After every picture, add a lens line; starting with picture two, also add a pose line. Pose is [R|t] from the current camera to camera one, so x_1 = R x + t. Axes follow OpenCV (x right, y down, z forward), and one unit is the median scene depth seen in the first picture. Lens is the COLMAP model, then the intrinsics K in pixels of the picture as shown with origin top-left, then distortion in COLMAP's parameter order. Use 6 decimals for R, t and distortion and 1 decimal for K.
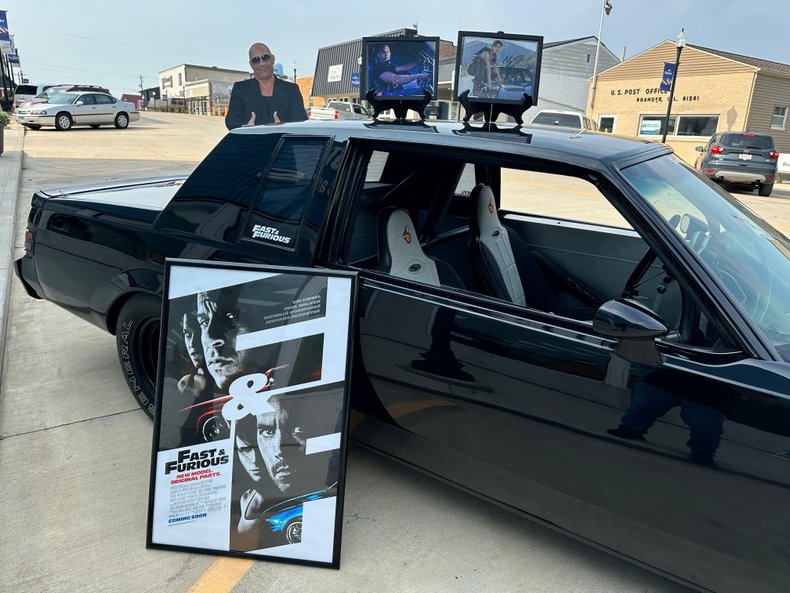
lens RADIAL K [[554.6, 0, 392.5], [0, 554.6, 299.3], [0, 0, 1]] dist [0.047190, -0.069530]
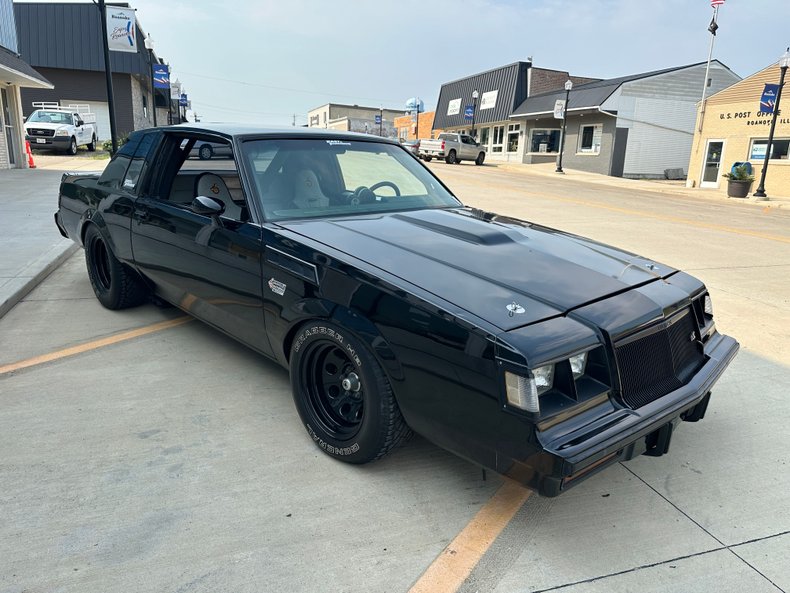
lens RADIAL K [[554.6, 0, 392.5], [0, 554.6, 299.3], [0, 0, 1]] dist [0.047190, -0.069530]
pose [[0.970364, 0.048454, -0.236741, 1.052389], [-0.061227, 0.997021, -0.046898, 0.292105], [0.233764, 0.060003, 0.970440, -0.570989]]
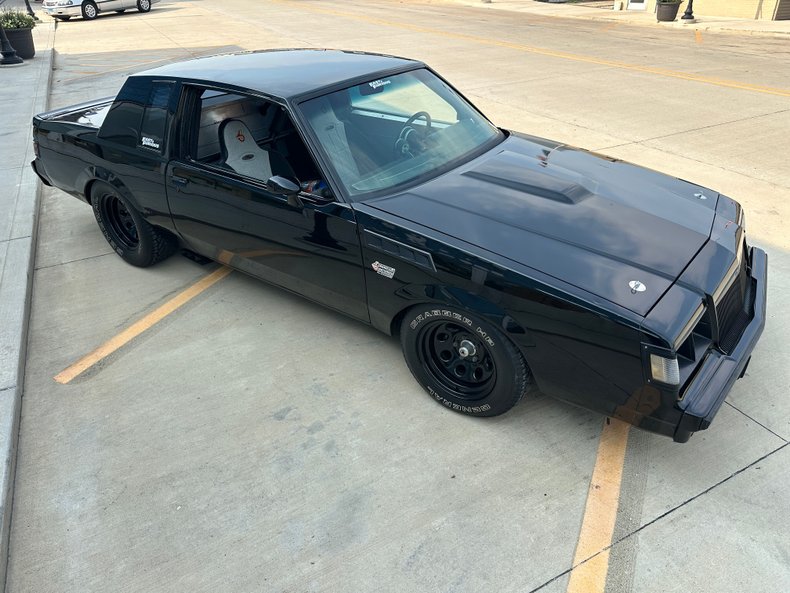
lens RADIAL K [[549.7, 0, 397.0], [0, 549.7, 298.1], [0, 0, 1]] dist [0.059620, -0.073238]
pose [[0.994688, -0.027686, -0.099142, 0.672193], [0.049234, 0.973797, 0.222025, 0.008332], [0.090397, -0.225727, 0.969987, -0.689988]]
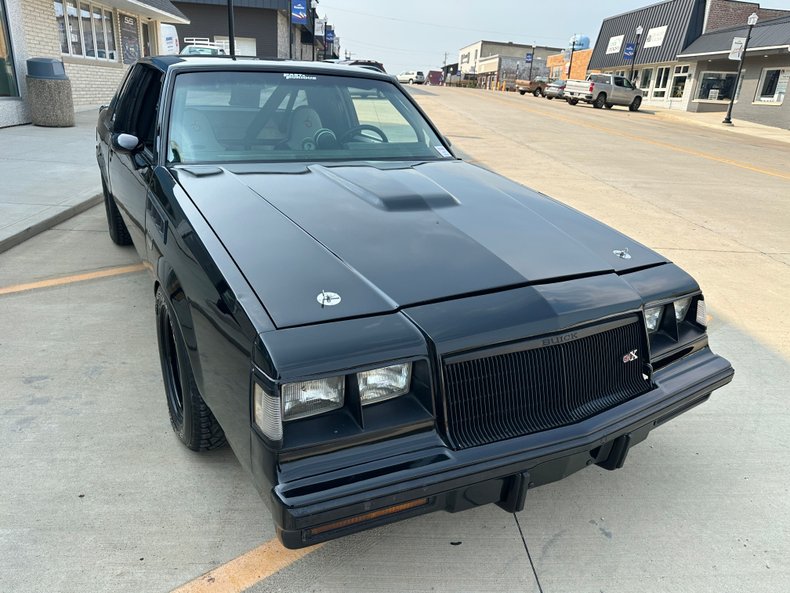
lens RADIAL K [[563.5, 0, 395.0], [0, 563.5, 296.5], [0, 0, 1]] dist [-0.004328, -0.007175]
pose [[0.877458, 0.170494, -0.448329, 1.447001], [-0.156912, 0.985297, 0.067591, 0.183445], [0.453262, 0.011040, 0.891309, -0.216057]]
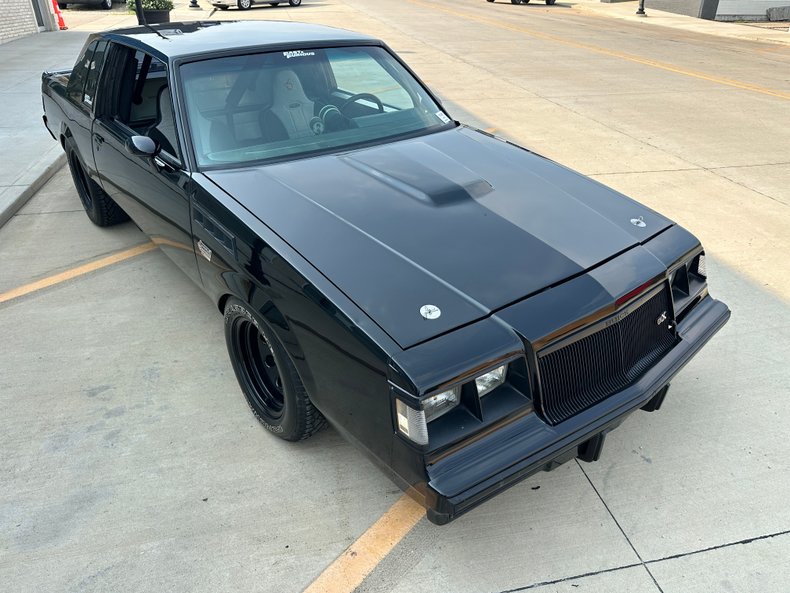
lens RADIAL K [[559.5, 0, 399.4], [0, 559.5, 296.7], [0, 0, 1]] dist [0.003616, -0.011603]
pose [[0.942567, 0.129421, -0.307925, 1.247775], [-0.066532, 0.976156, 0.206621, 0.054951], [0.327324, -0.174267, 0.928703, -0.389256]]
